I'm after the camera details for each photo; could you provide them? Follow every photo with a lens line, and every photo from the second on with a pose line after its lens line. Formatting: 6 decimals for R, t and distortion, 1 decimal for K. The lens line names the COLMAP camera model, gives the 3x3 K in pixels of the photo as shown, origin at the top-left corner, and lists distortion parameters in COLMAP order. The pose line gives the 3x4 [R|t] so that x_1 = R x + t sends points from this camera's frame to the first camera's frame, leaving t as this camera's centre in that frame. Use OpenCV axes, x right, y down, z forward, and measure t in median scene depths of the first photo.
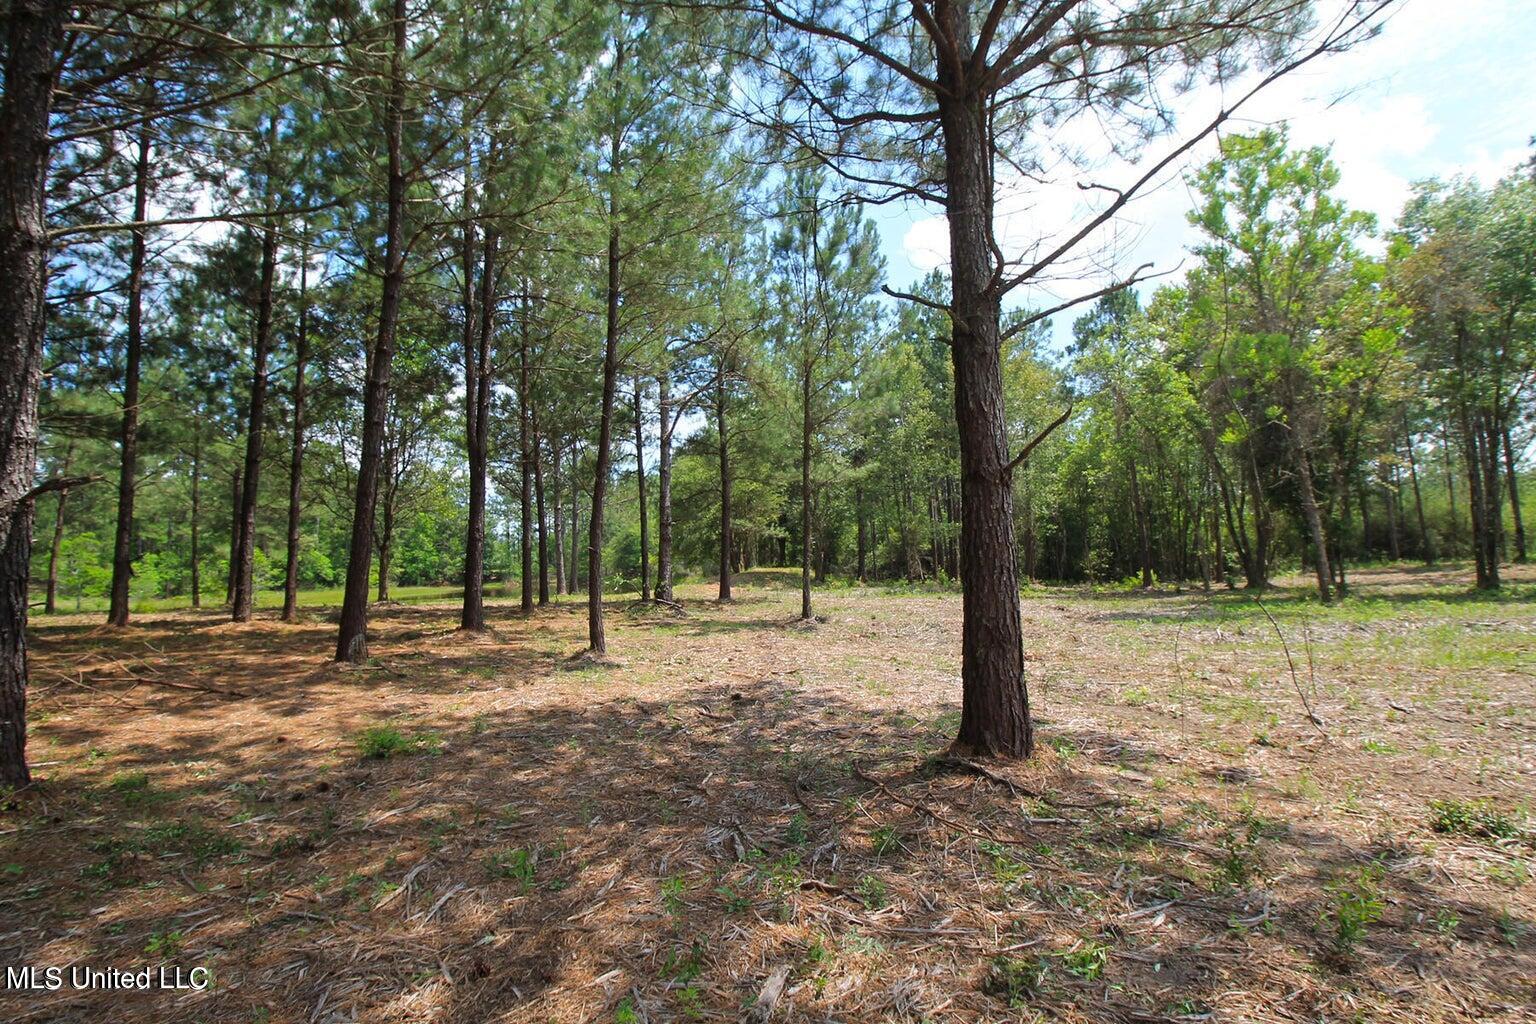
lens RADIAL K [[724.2, 0, 777.6], [0, 724.2, 488.2], [0, 0, 1]] dist [0.001891, -0.014237]
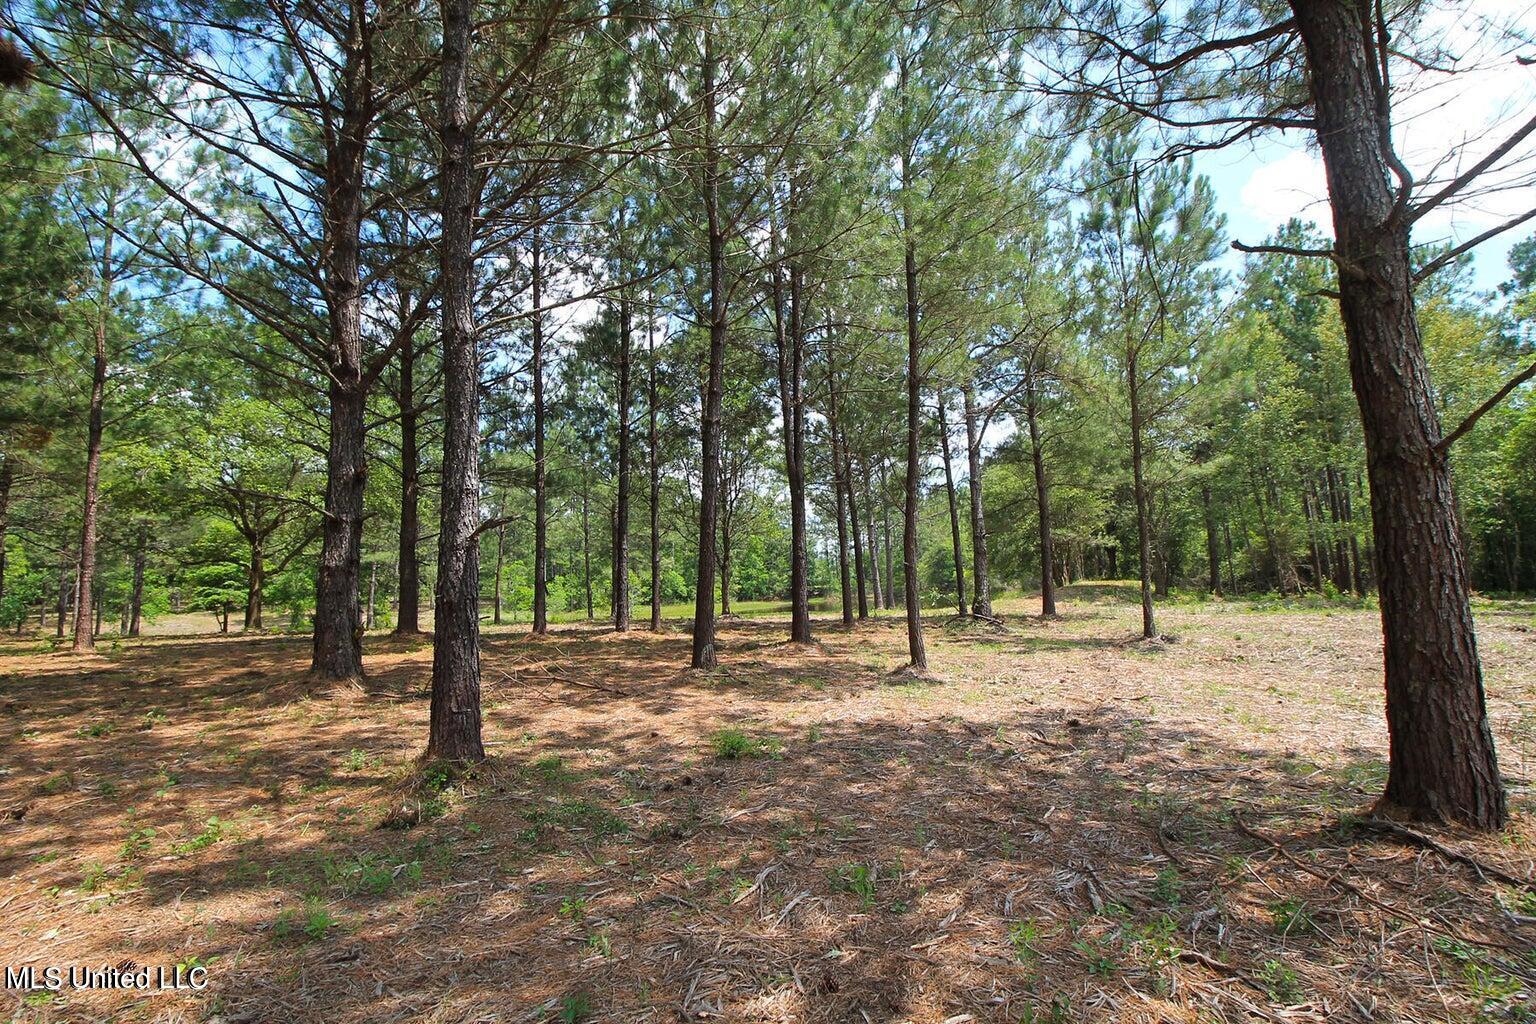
lens RADIAL K [[723.4, 0, 775.8], [0, 723.4, 491.0], [0, 0, 1]] dist [0.002588, -0.014094]
pose [[0.910309, -0.062932, -0.409118, -0.003782], [0.056263, 0.998014, -0.028330, 0.000504], [0.410088, 0.002771, 0.912042, 0.007359]]
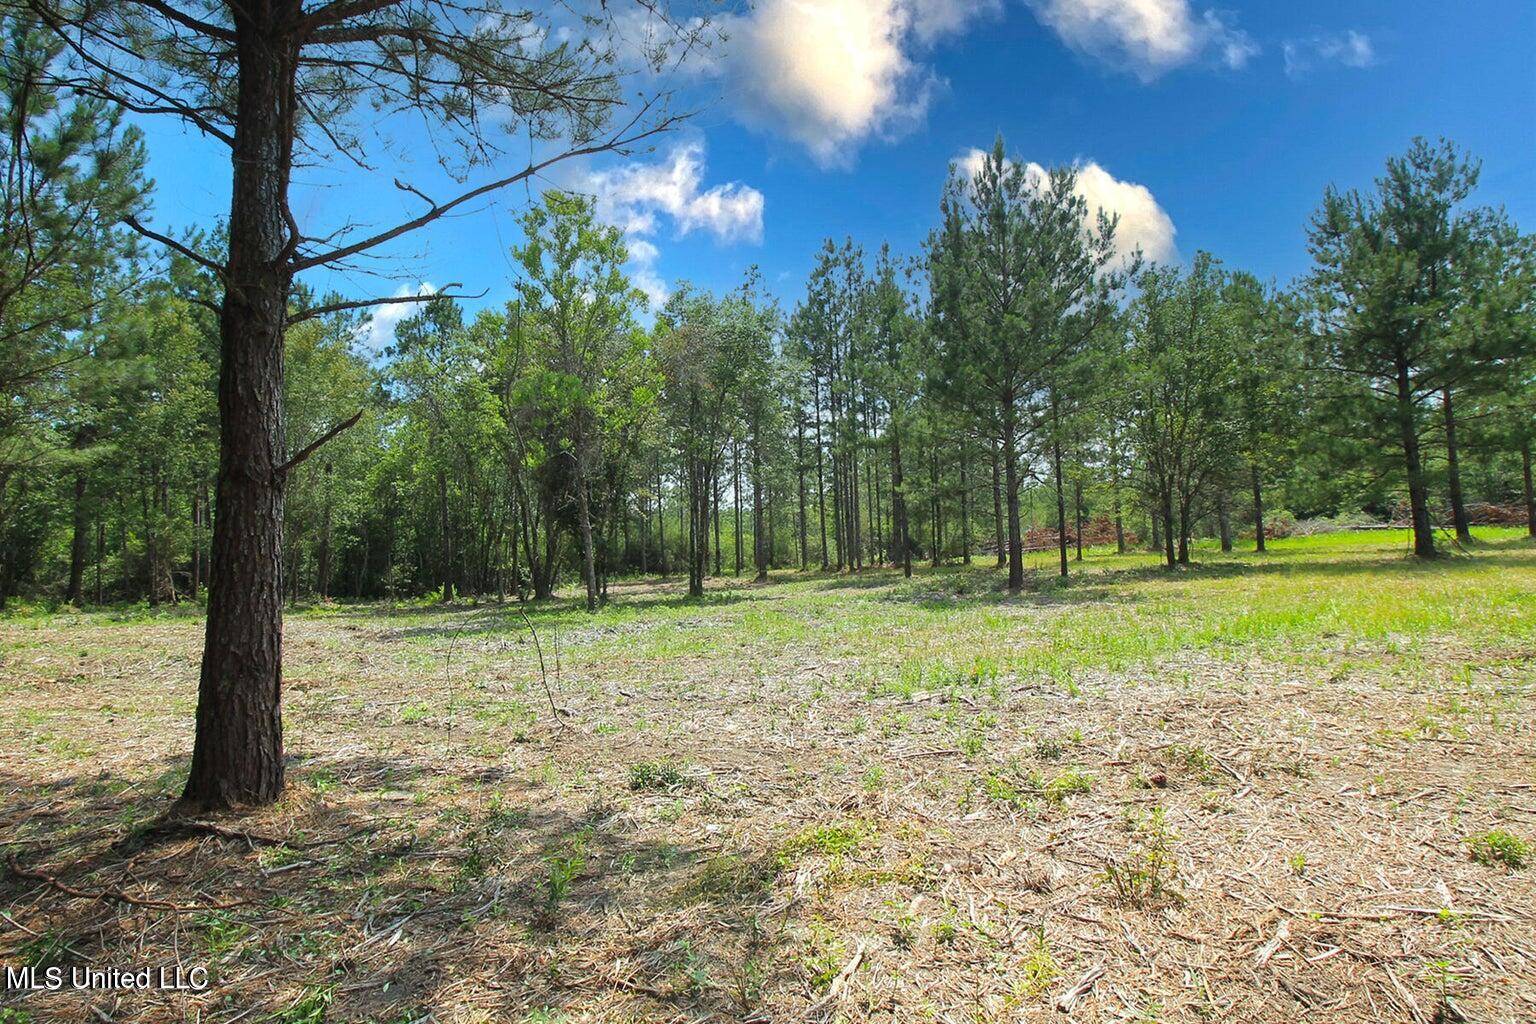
lens RADIAL K [[753.5, 0, 748.4], [0, 753.5, 486.4], [0, 0, 1]] dist [0.001244, -0.014910]
pose [[0.665826, 0.081188, 0.741676, 0.006731], [-0.067567, 0.996539, -0.048429, -0.000269], [-0.743041, -0.017868, 0.669007, -0.006759]]
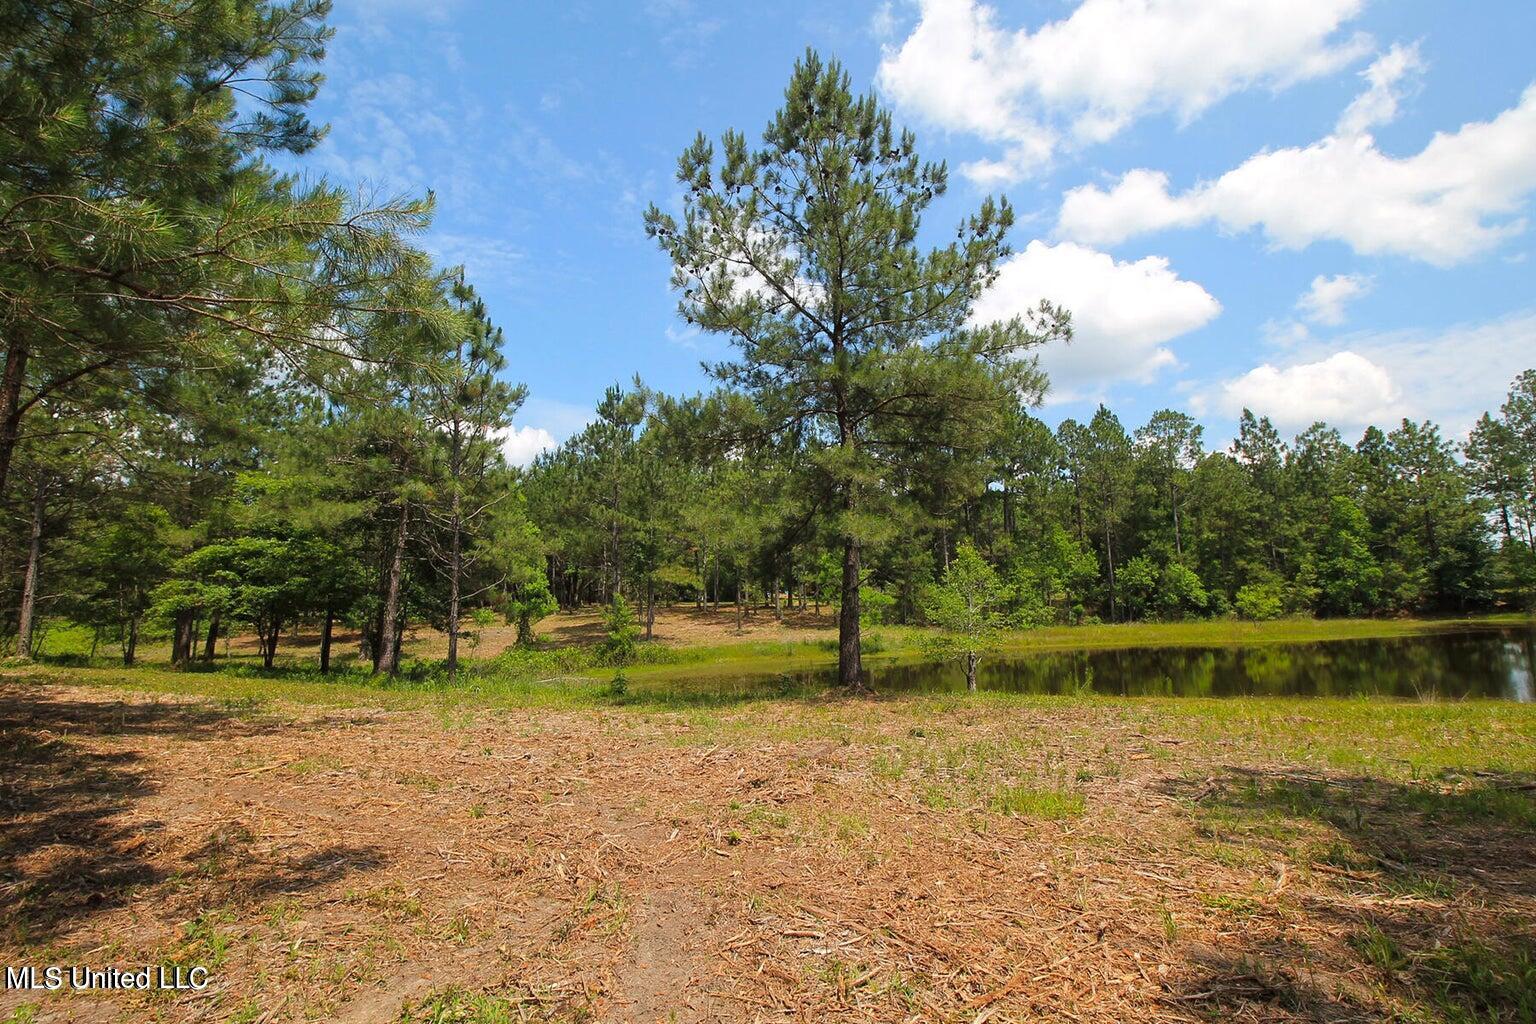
lens RADIAL K [[734.3, 0, 767.9], [0, 734.3, 499.9], [0, 0, 1]] dist [0.001944, -0.014188]
pose [[0.442230, -0.115446, -0.889441, -1.755207], [0.103042, 0.991655, -0.077481, 0.391115], [0.890963, -0.057385, 0.450435, 3.298738]]
